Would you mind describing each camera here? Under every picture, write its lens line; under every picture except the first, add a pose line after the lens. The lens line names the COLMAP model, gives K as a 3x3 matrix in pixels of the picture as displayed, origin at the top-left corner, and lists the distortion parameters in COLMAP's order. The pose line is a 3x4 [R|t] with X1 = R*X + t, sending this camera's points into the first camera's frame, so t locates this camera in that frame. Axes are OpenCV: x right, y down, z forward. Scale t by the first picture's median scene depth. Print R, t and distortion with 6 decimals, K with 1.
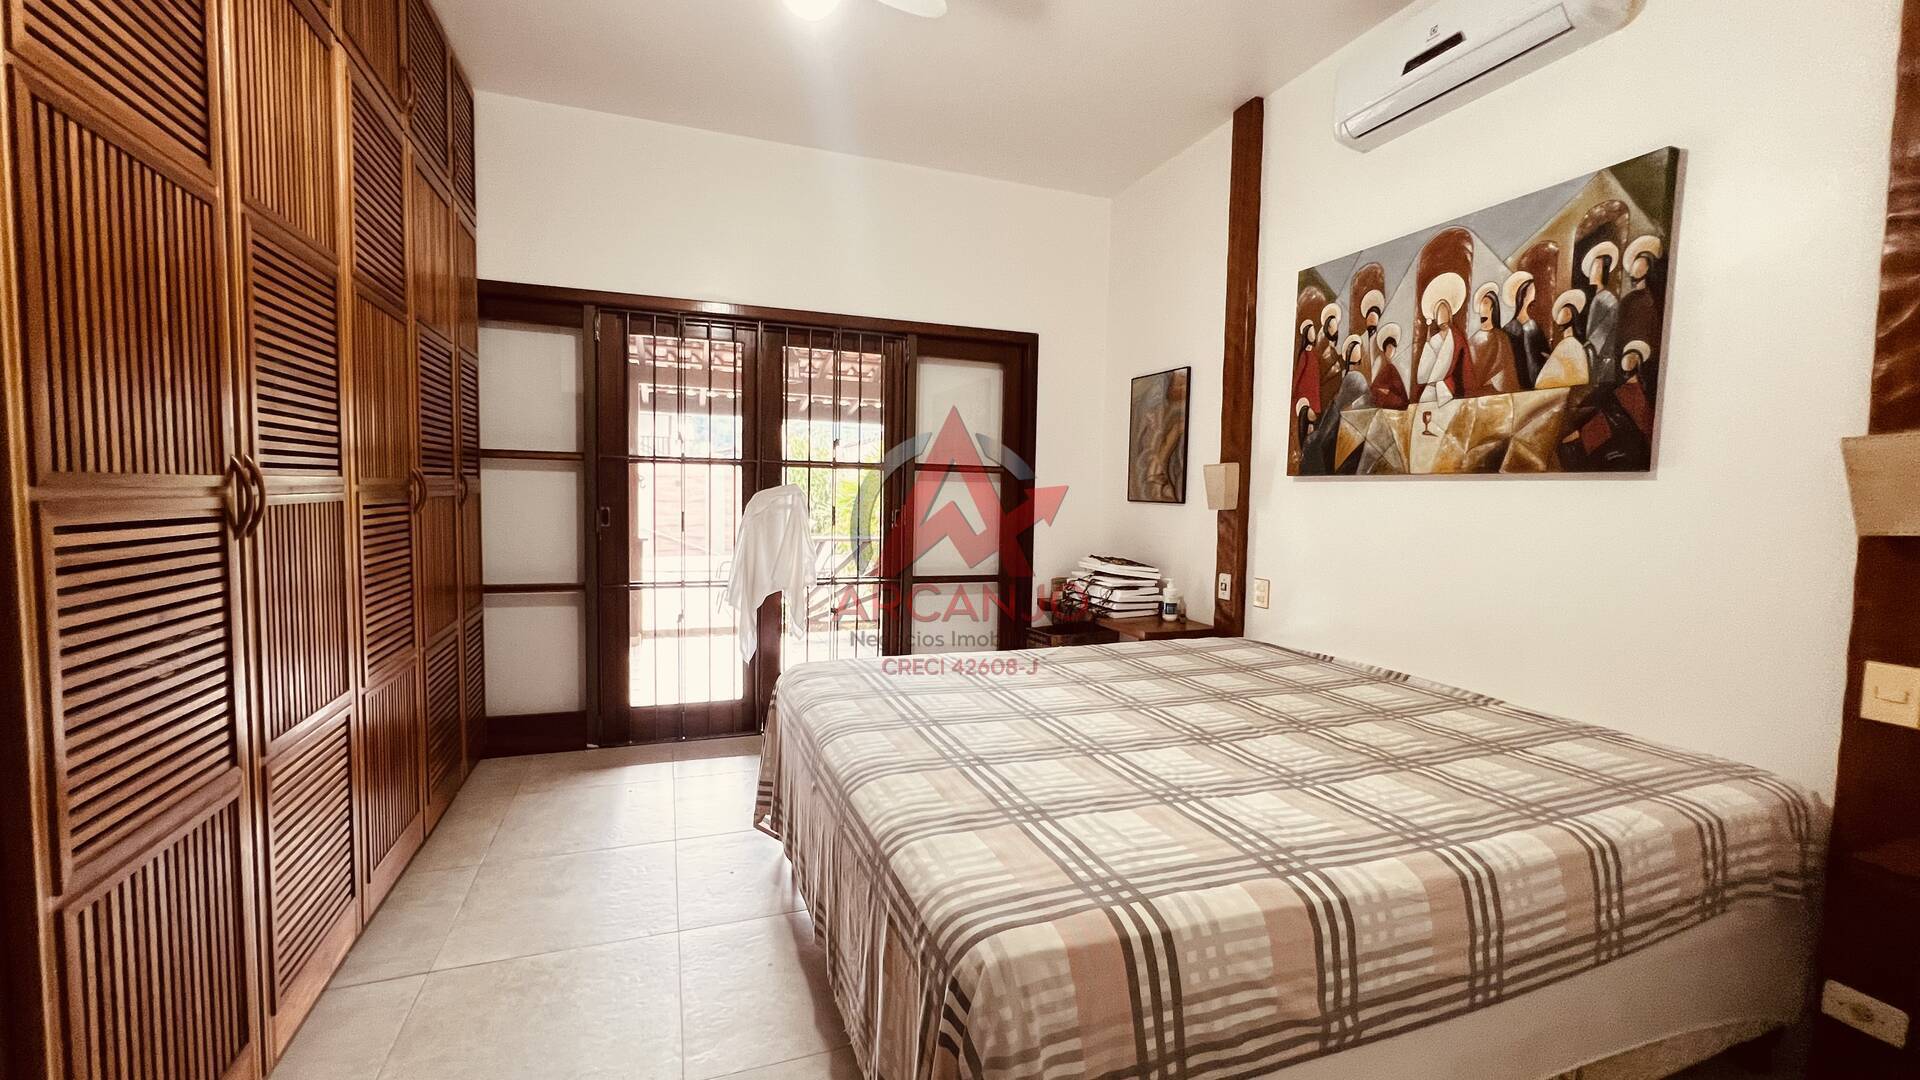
lens RADIAL K [[769.6, 0, 950.5], [0, 769.6, 542.6], [0, 0, 1]] dist [-0.006790, 0.001144]
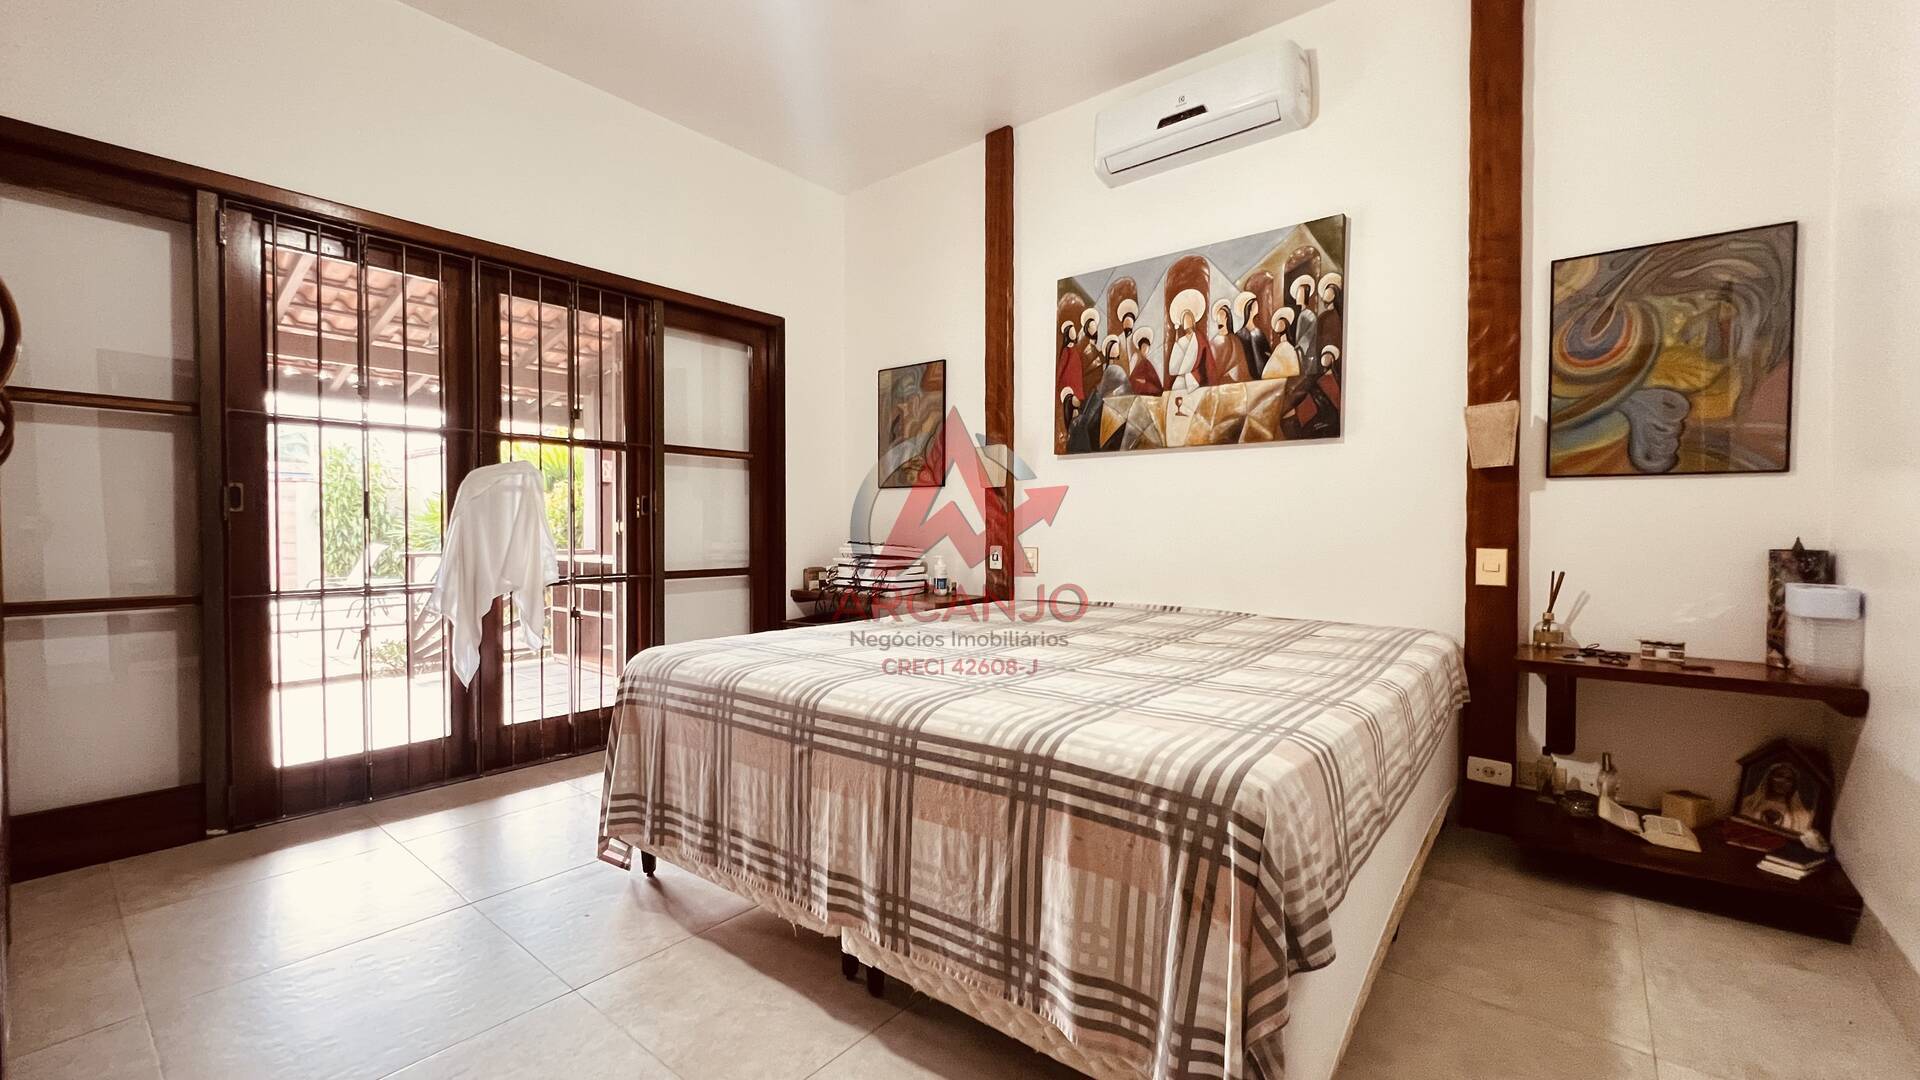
lens RADIAL K [[769.6, 0, 951.9], [0, 769.6, 542.3], [0, 0, 1]] dist [-0.006790, 0.001144]
pose [[0.862747, -0.029171, 0.504793, -0.289087], [0.048195, 0.998533, -0.024668, 0.067410], [-0.503334, 0.045611, 0.862888, 0.088961]]
